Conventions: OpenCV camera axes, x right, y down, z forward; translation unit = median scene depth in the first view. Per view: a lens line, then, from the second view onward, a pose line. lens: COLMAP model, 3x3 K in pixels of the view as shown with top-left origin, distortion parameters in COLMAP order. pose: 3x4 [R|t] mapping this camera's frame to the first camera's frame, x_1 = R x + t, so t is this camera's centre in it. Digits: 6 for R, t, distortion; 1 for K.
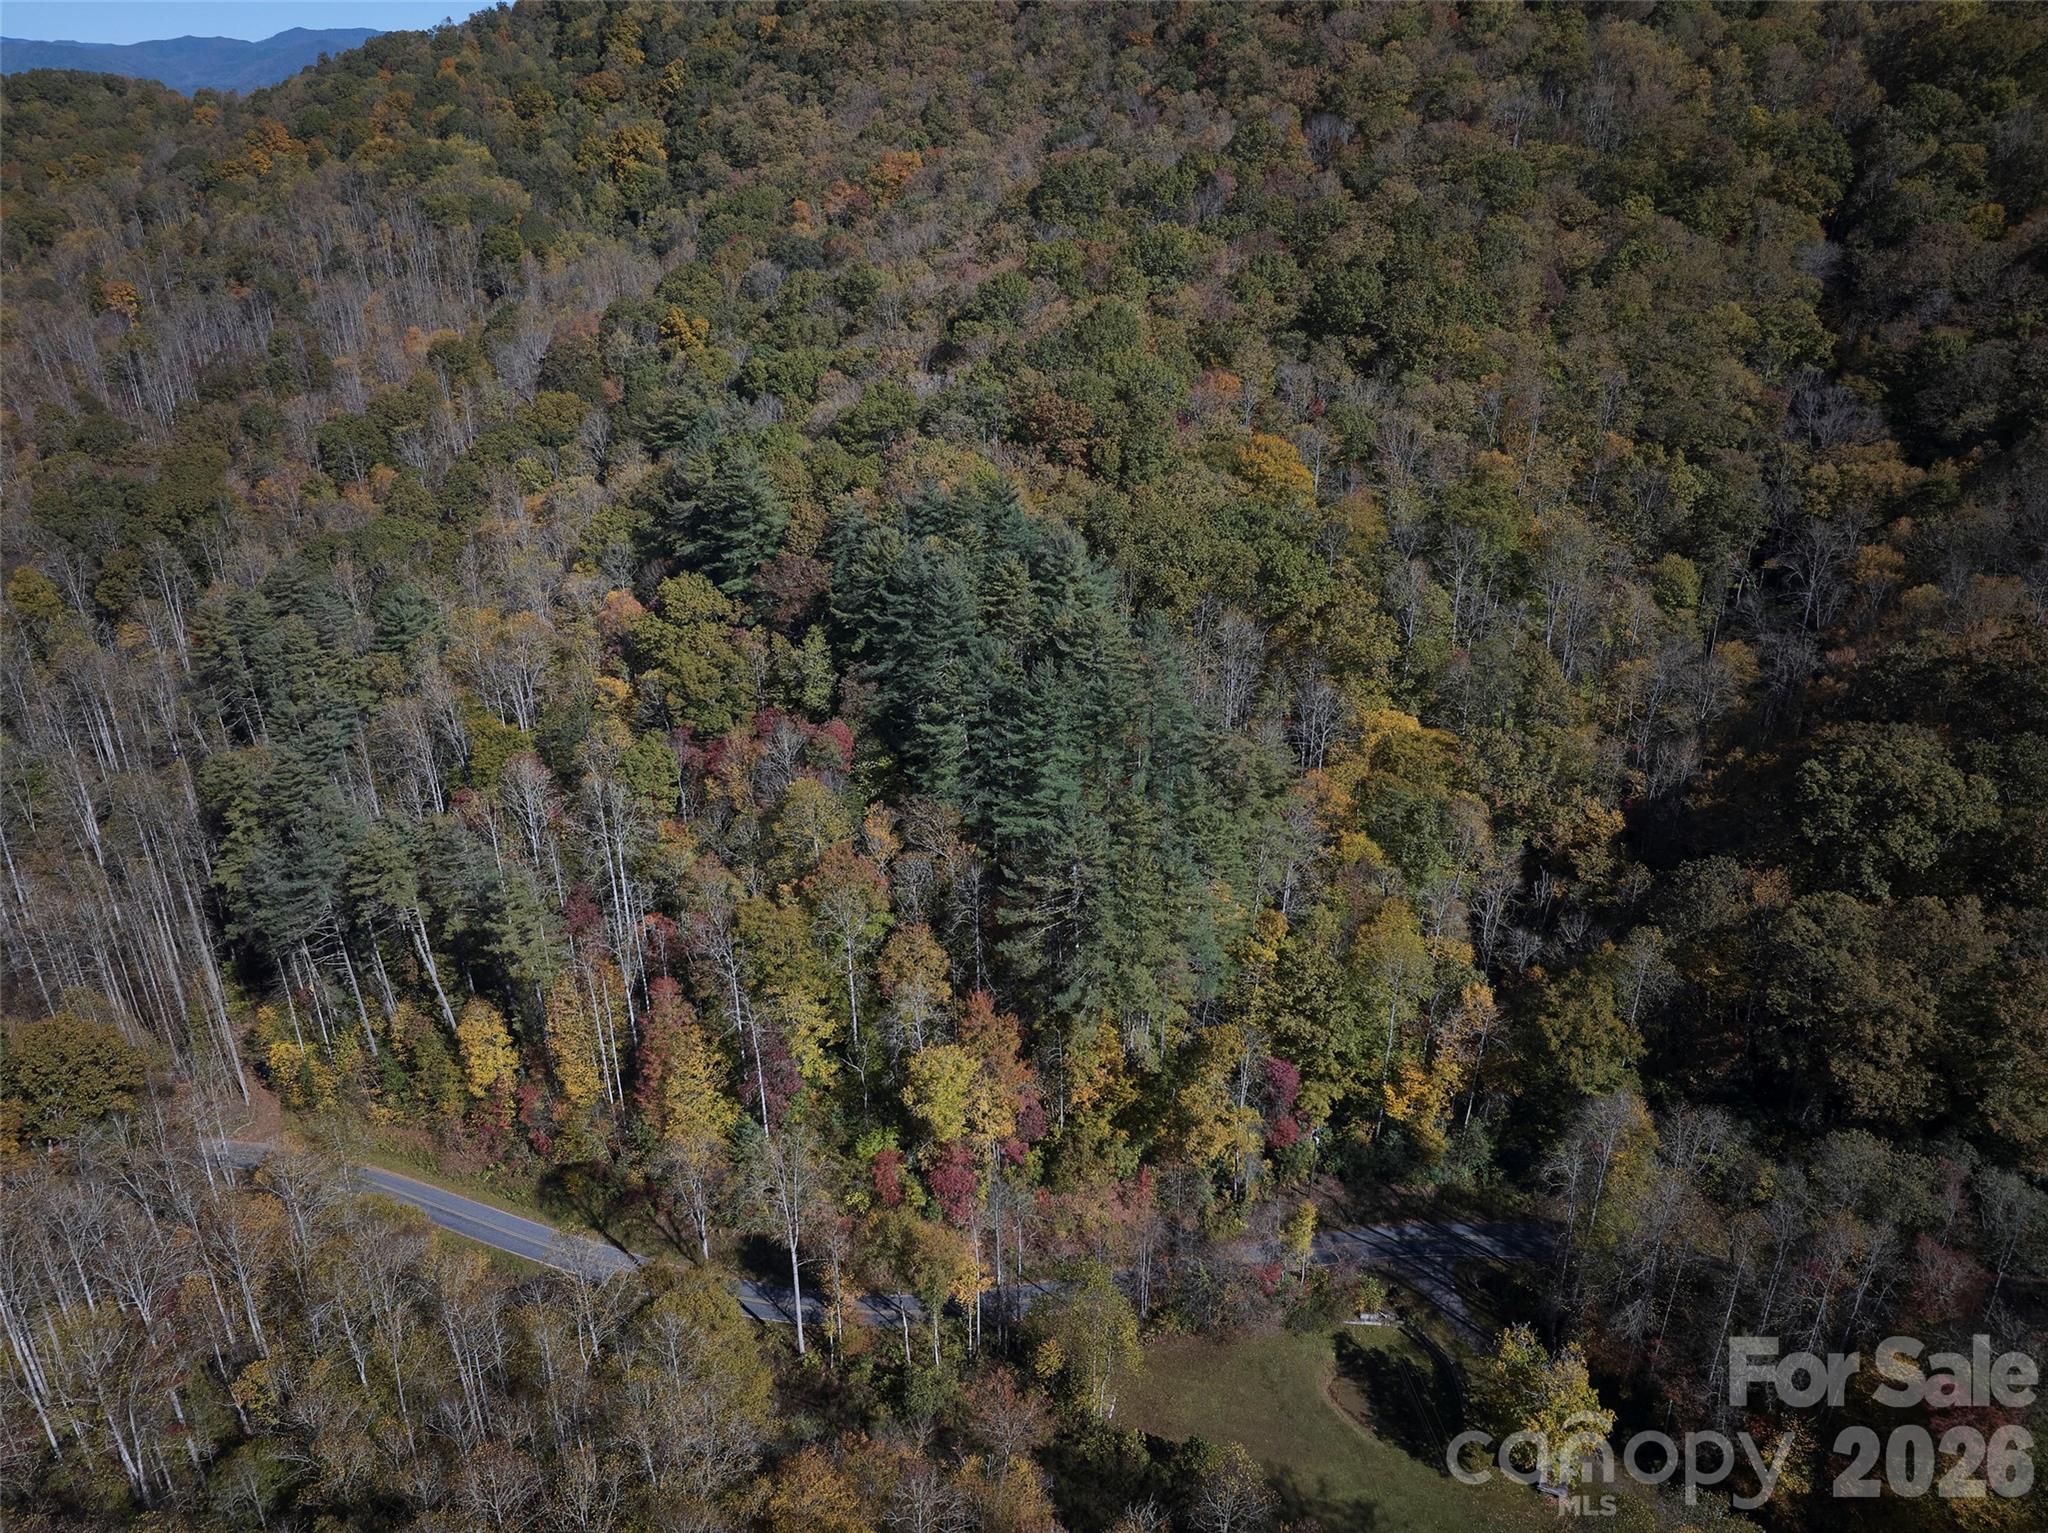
lens RADIAL K [[1445.4, 0, 1104.7], [0, 1445.4, 744.5], [0, 0, 1]] dist [-0.051159, 0.023409]
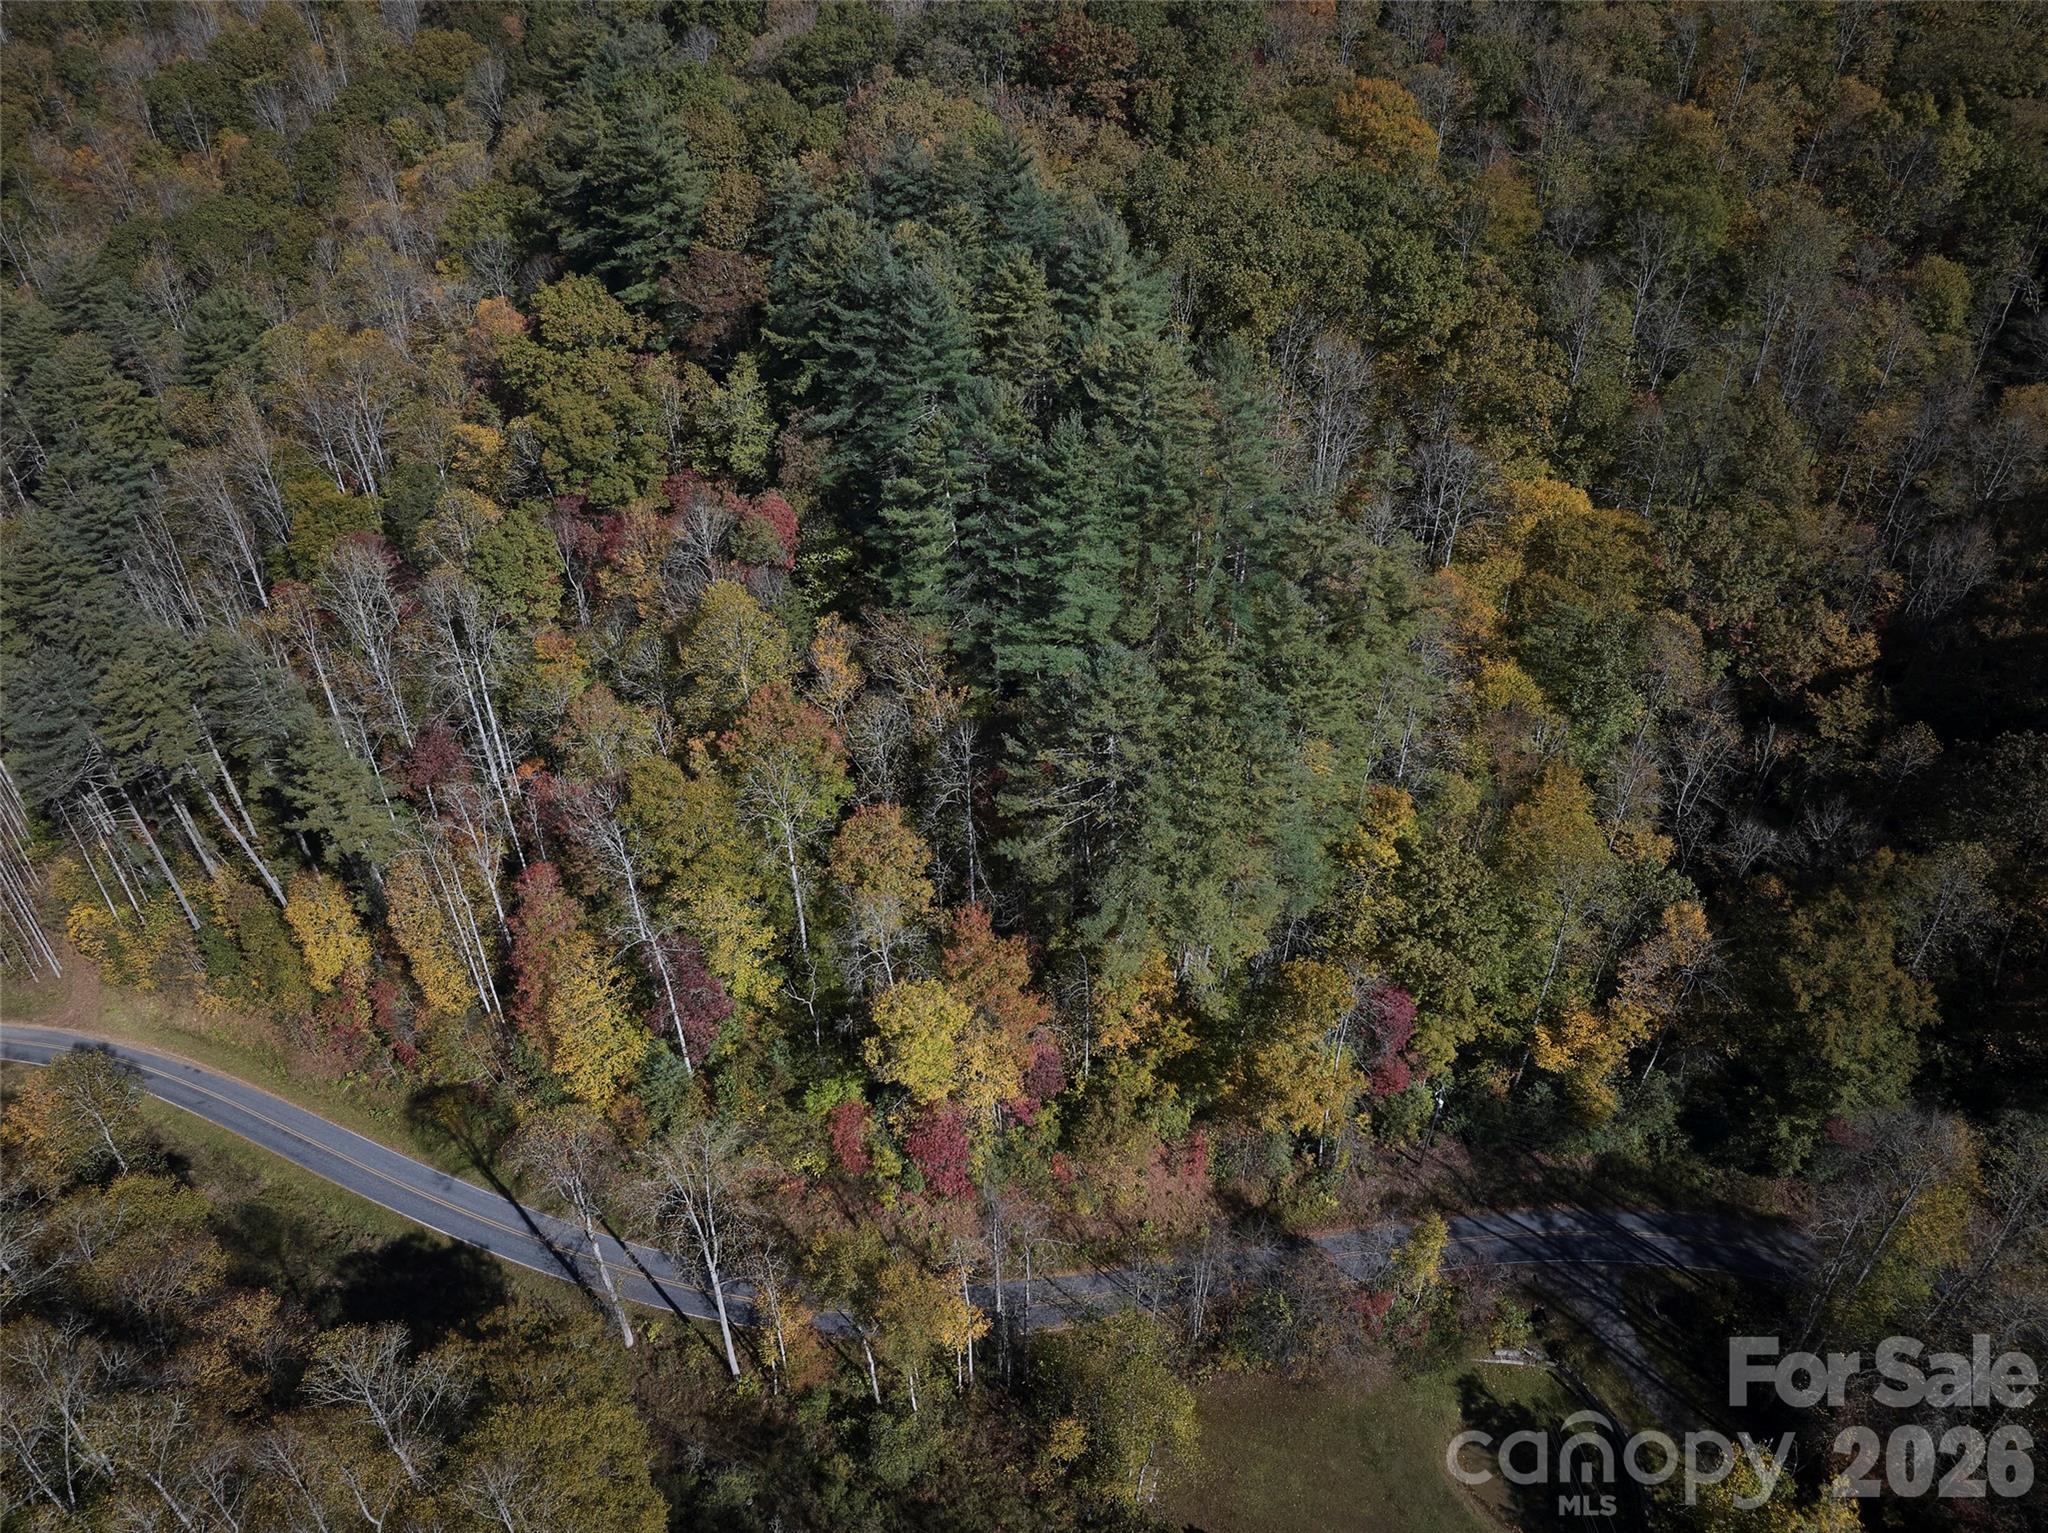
lens RADIAL K [[1445.4, 0, 1067.7], [0, 1445.4, 743.5], [0, 0, 1]] dist [-0.051159, 0.023409]
pose [[0.999263, 0.015304, -0.035210, -0.014699], [-0.007818, 0.979011, 0.203655, -0.041892], [0.037588, -0.203230, 0.978409, 0.290082]]
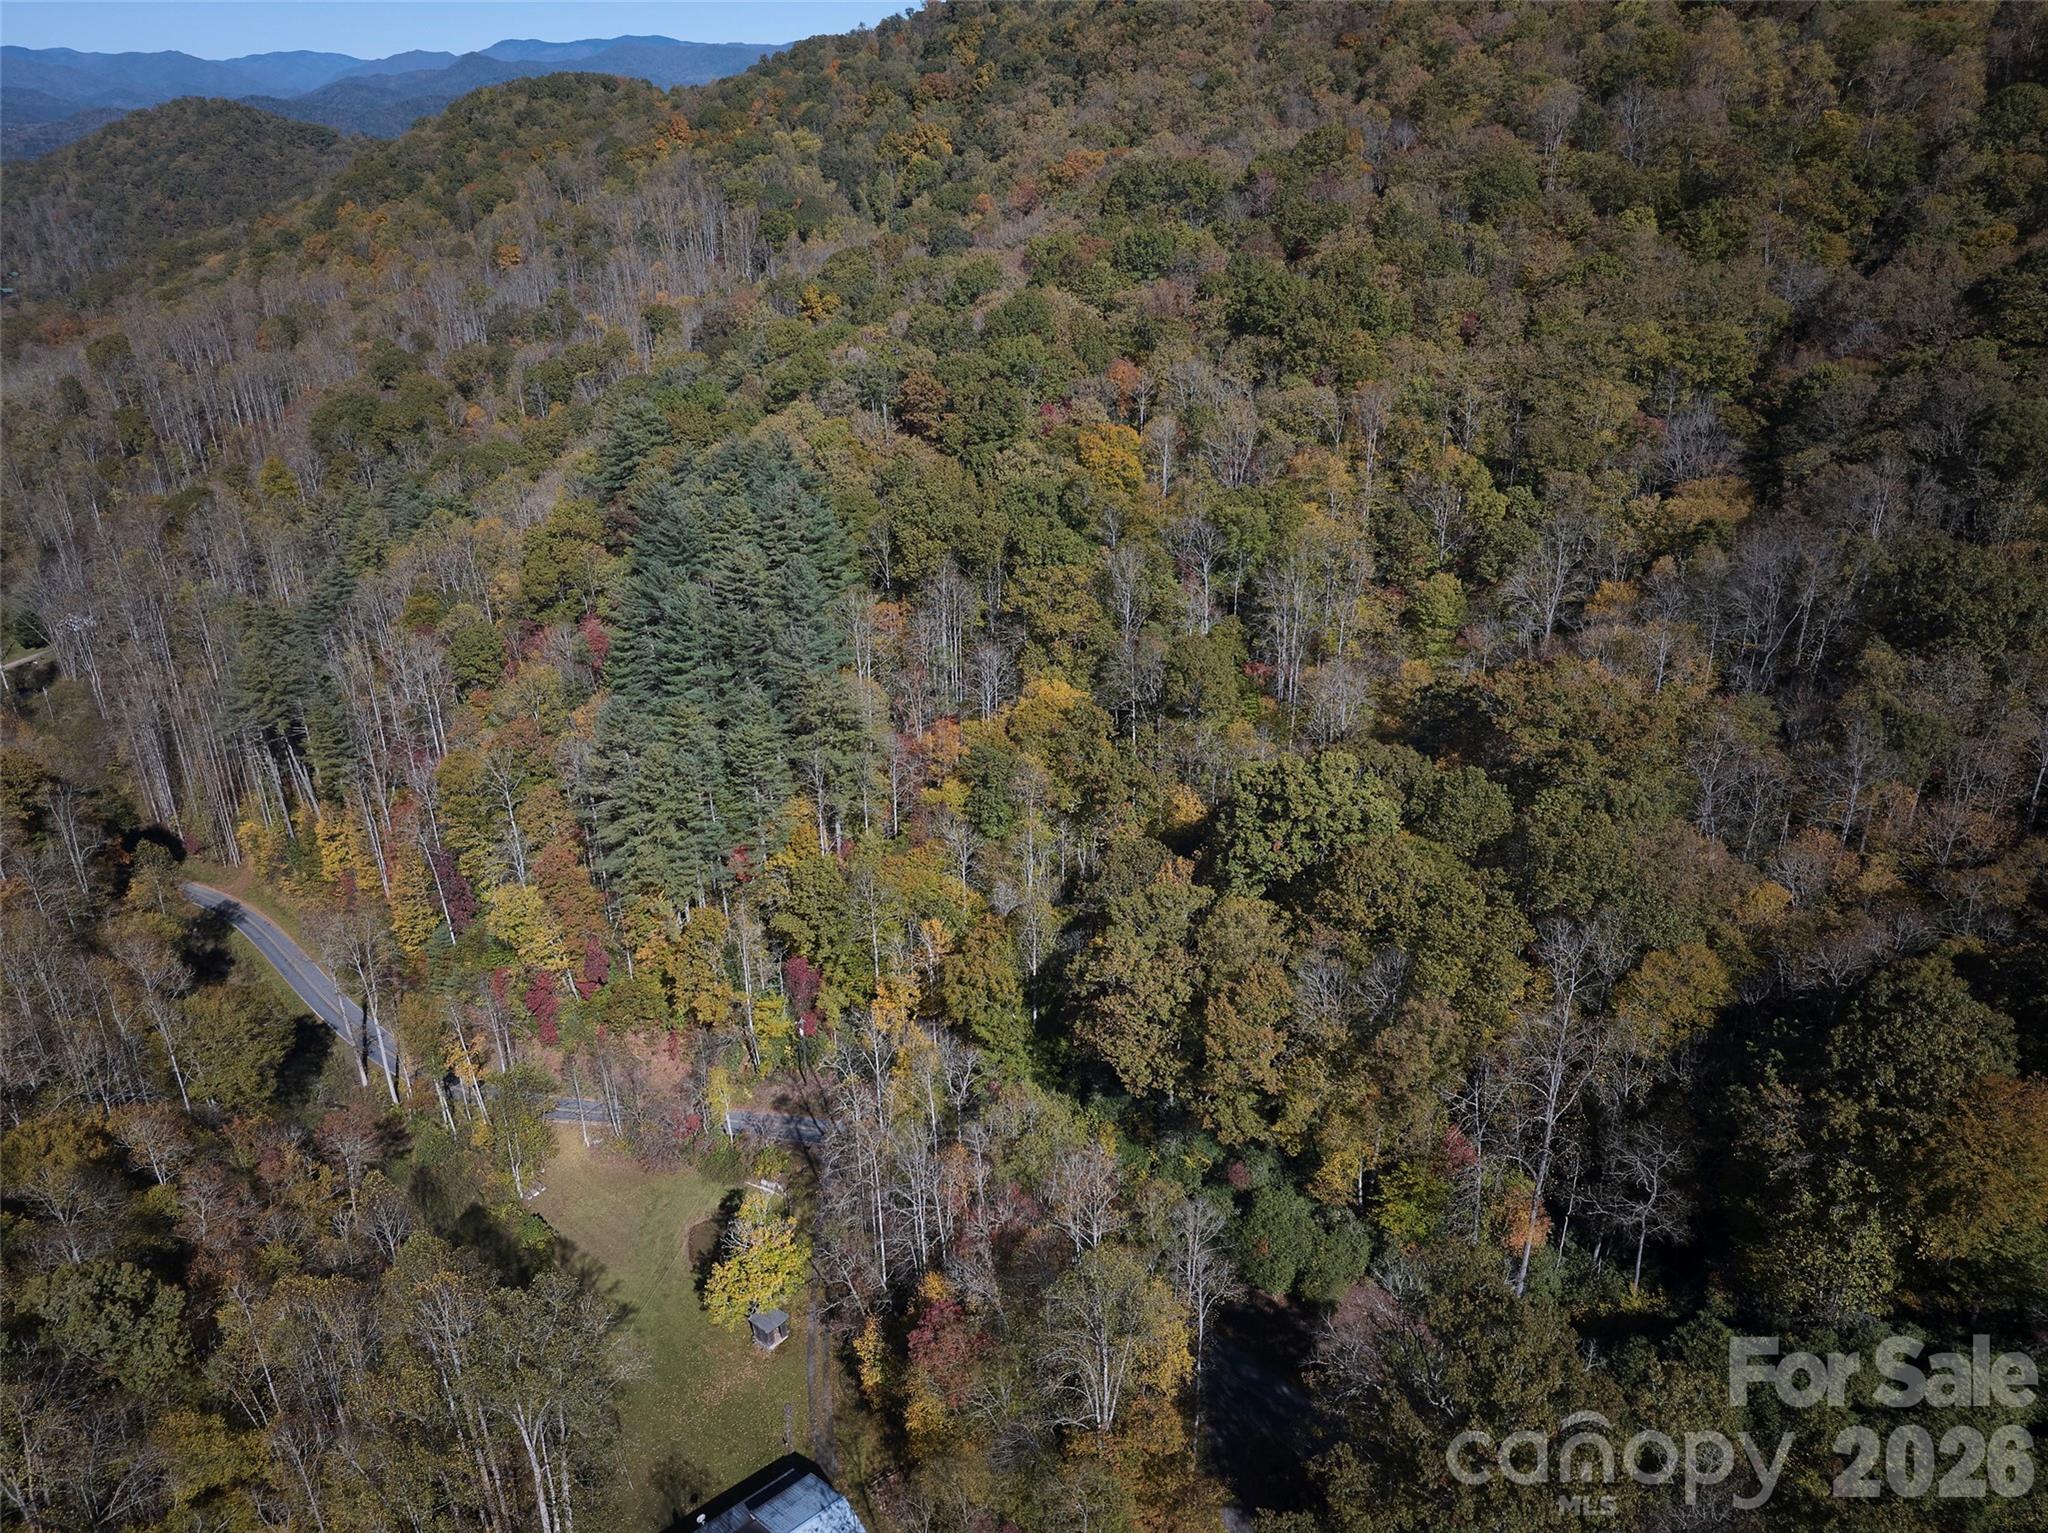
lens RADIAL K [[1445.4, 0, 1022.3], [0, 1445.4, 774.2], [0, 0, 1]] dist [-0.051159, 0.023409]
pose [[0.924024, 0.159893, -0.347296, 0.627575], [-0.153536, 0.987074, 0.045944, 0.000786], [0.350153, 0.010869, 0.936629, -0.009234]]
